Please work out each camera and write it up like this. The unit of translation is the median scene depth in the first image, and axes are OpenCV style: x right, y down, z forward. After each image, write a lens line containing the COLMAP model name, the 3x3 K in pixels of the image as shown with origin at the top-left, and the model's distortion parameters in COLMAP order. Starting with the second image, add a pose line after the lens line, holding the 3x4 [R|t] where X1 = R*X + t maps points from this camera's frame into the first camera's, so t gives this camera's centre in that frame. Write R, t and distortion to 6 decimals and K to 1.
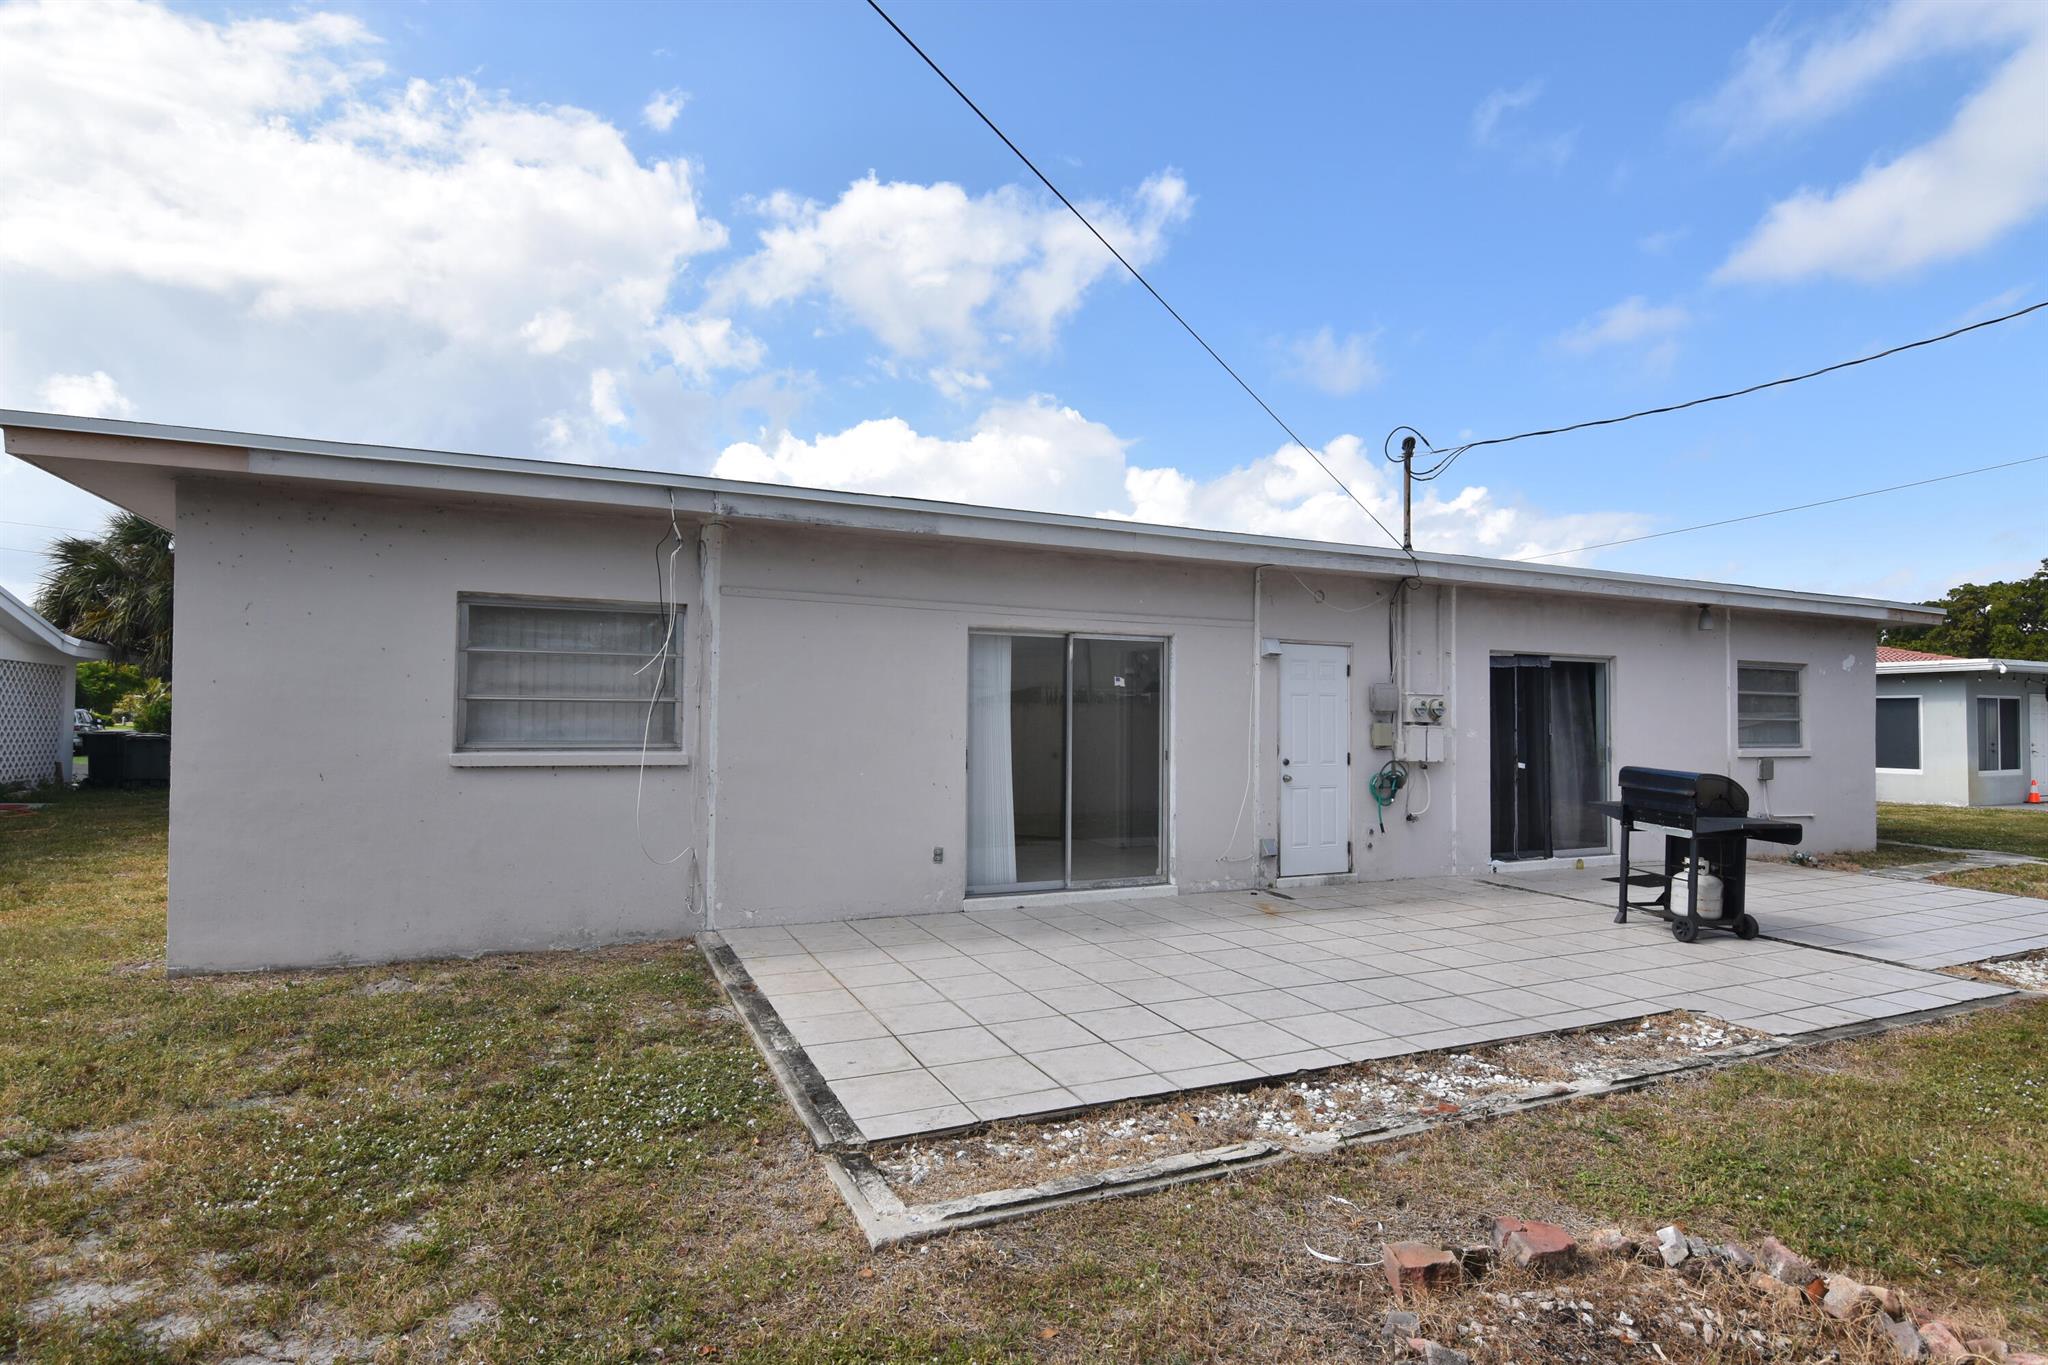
lens RADIAL K [[1042.7, 0, 1026.2], [0, 1042.7, 684.3], [0, 0, 1]] dist [-0.012805, -0.006135]
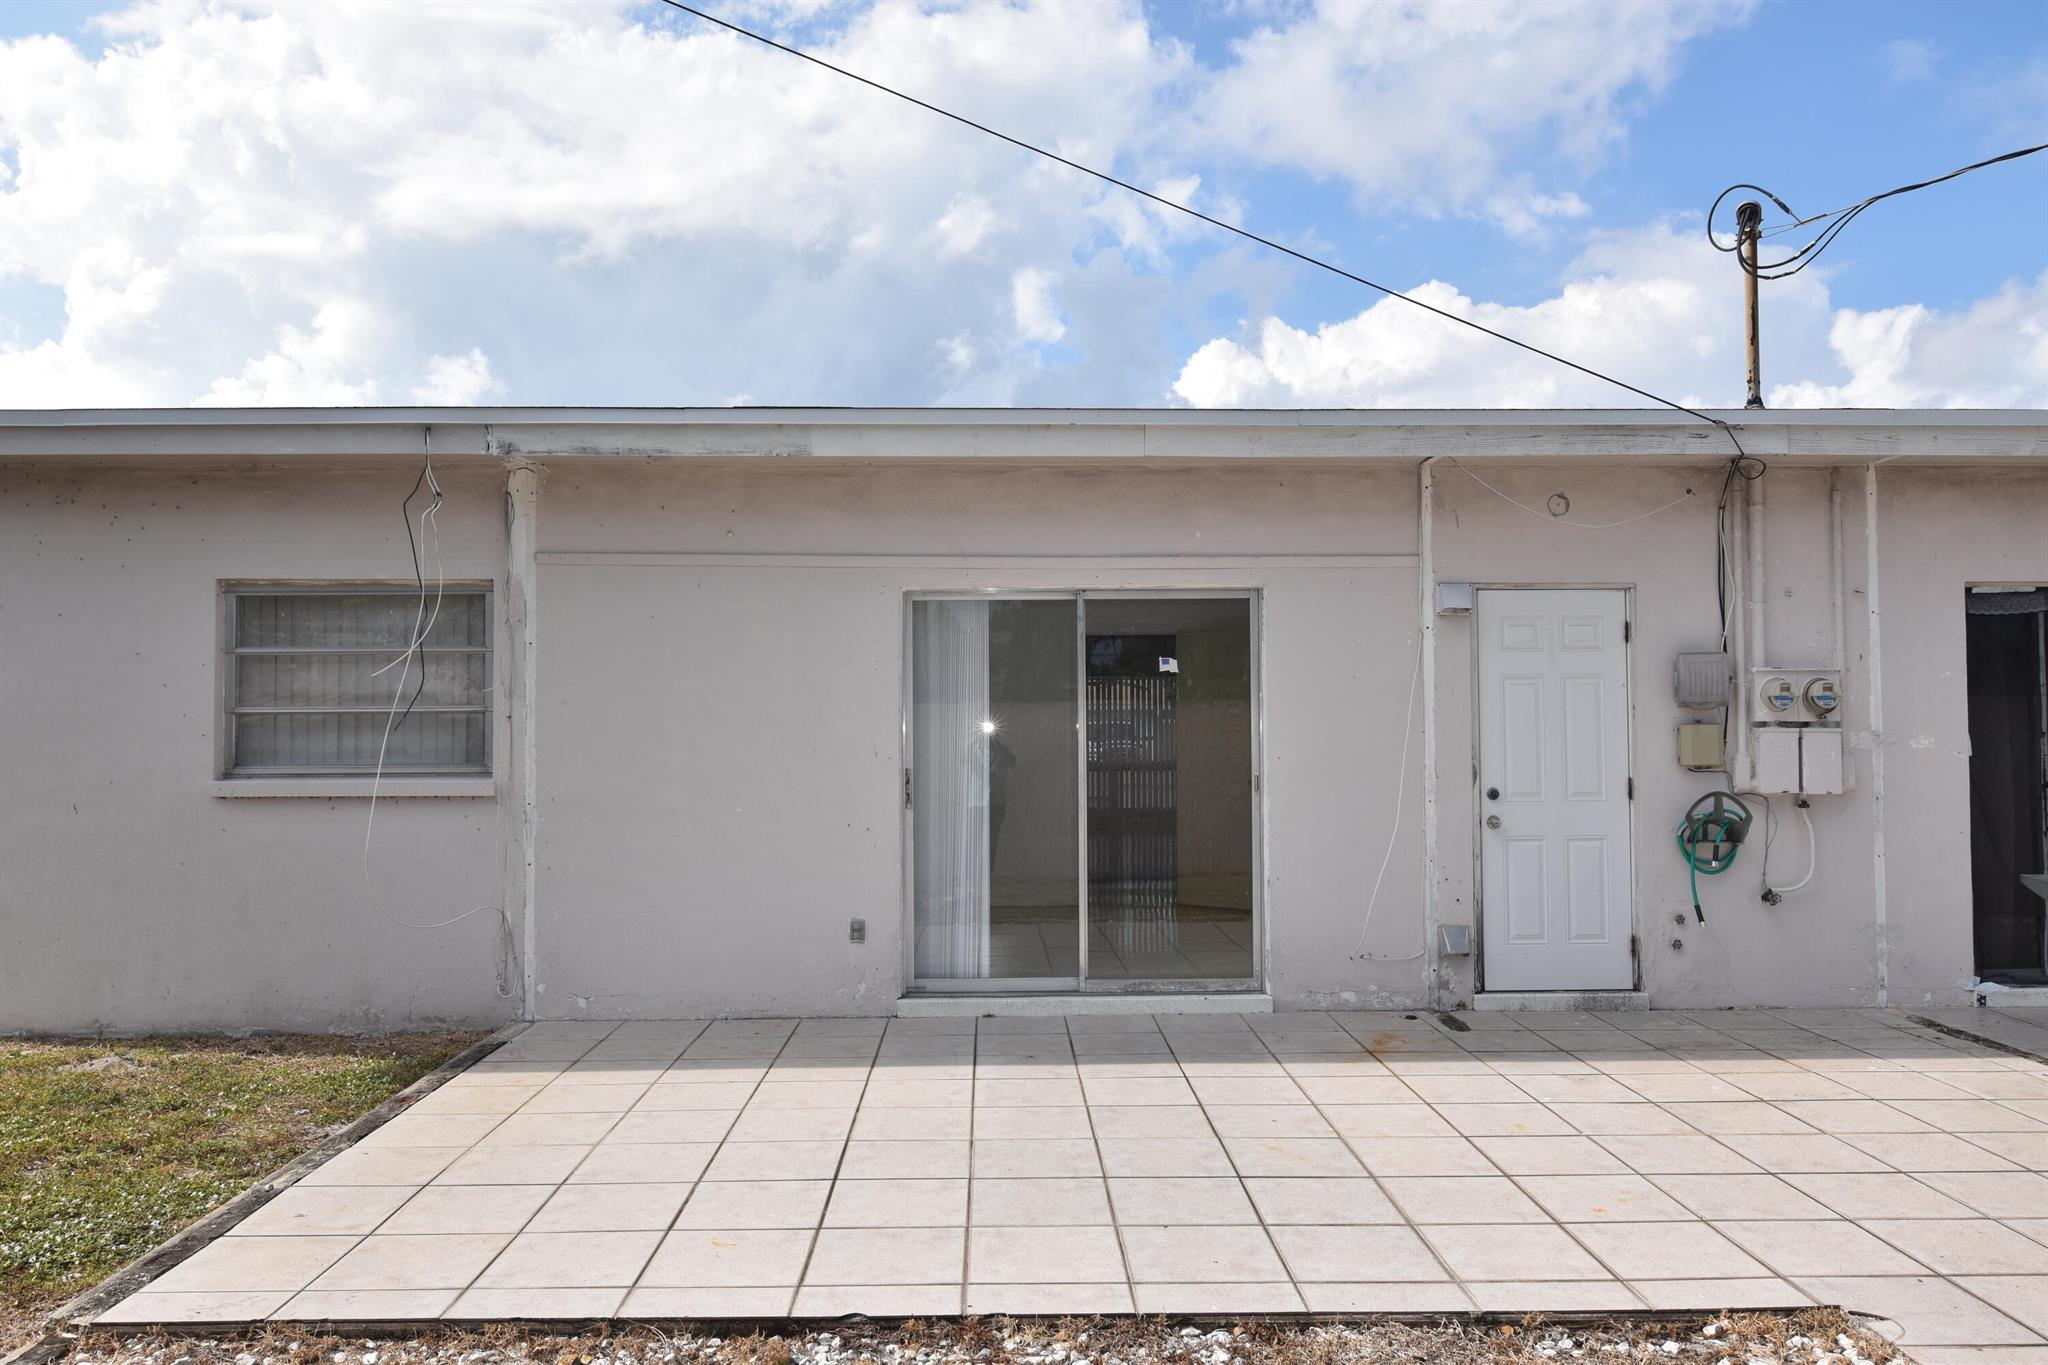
lens RADIAL K [[1507.1, 0, 1022.0], [0, 1507.1, 683.9], [0, 0, 1]] dist [-0.006482, -0.005070]
pose [[0.917894, -0.027099, -0.395900, 0.350117], [0.027756, 0.999606, -0.004069, 0.009671], [0.395854, -0.007253, 0.918285, 0.128352]]
